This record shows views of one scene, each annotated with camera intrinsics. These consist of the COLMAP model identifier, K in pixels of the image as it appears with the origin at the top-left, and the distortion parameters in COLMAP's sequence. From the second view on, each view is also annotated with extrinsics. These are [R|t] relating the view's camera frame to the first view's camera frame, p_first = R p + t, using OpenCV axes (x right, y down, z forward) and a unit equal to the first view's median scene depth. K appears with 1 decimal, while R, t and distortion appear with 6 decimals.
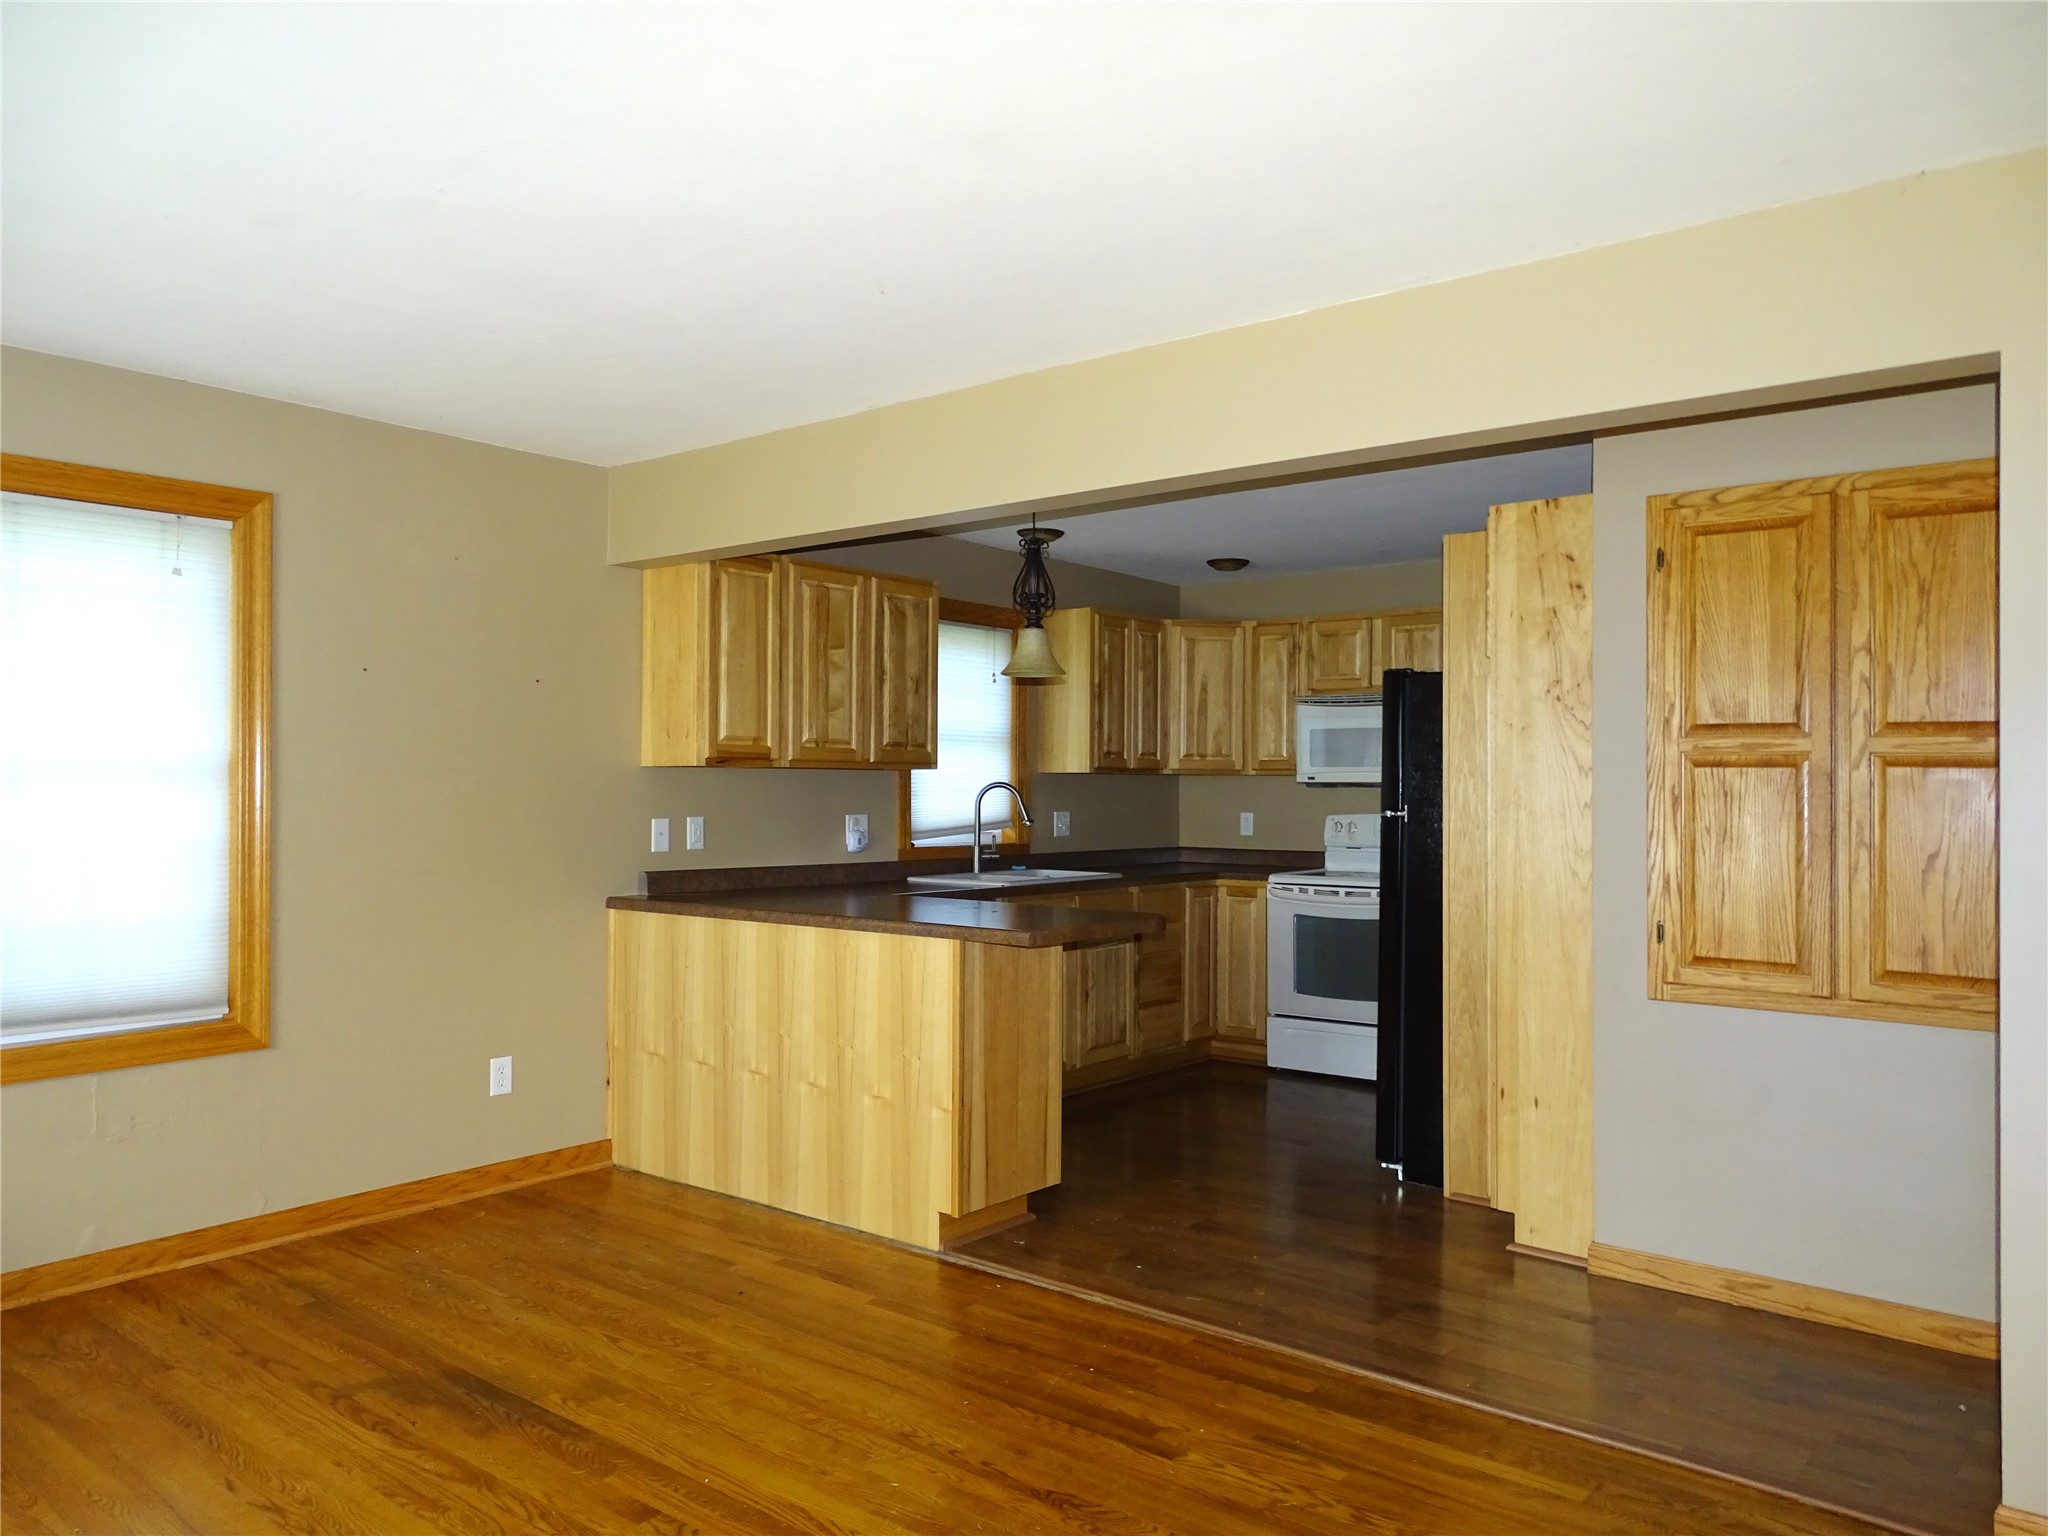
lens RADIAL K [[1463.9, 0, 1014.8], [0, 1463.9, 762.0], [0, 0, 1]] dist [0.001817, 0.002863]
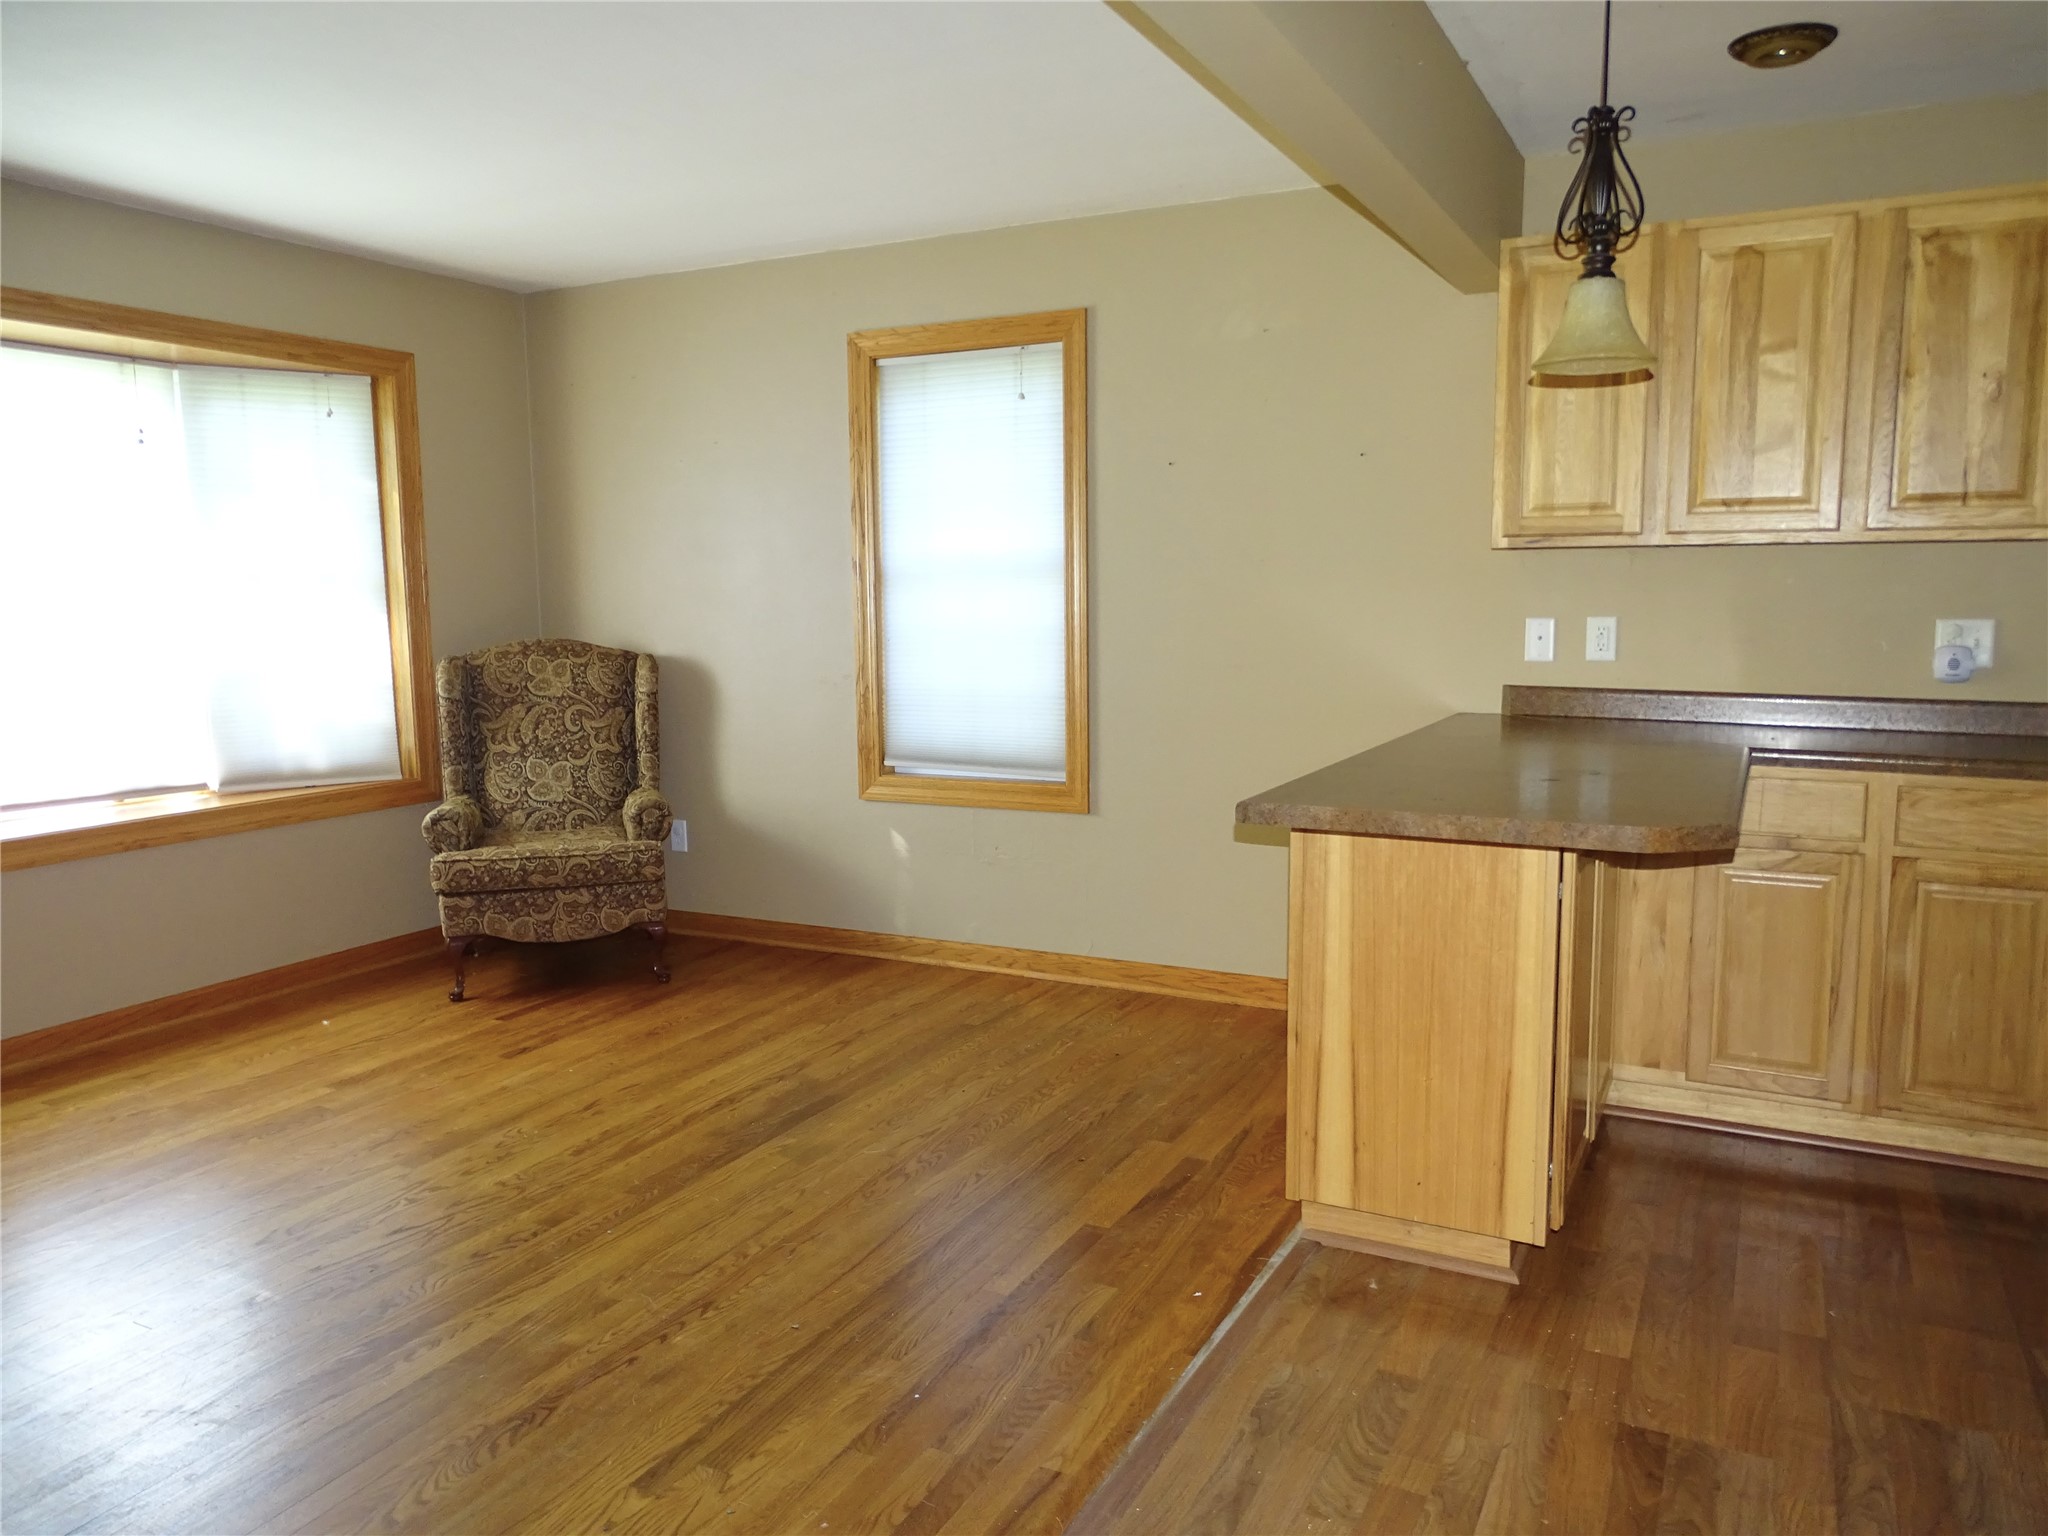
lens RADIAL K [[1463.9, 0, 1033.1], [0, 1463.9, 750.4], [0, 0, 1]] dist [0.001817, 0.002863]
pose [[0.209043, 0.109456, -0.971762, 0.444365], [0.027840, 0.992647, 0.117798, 0.009637], [0.977510, -0.051678, 0.204458, 0.564288]]
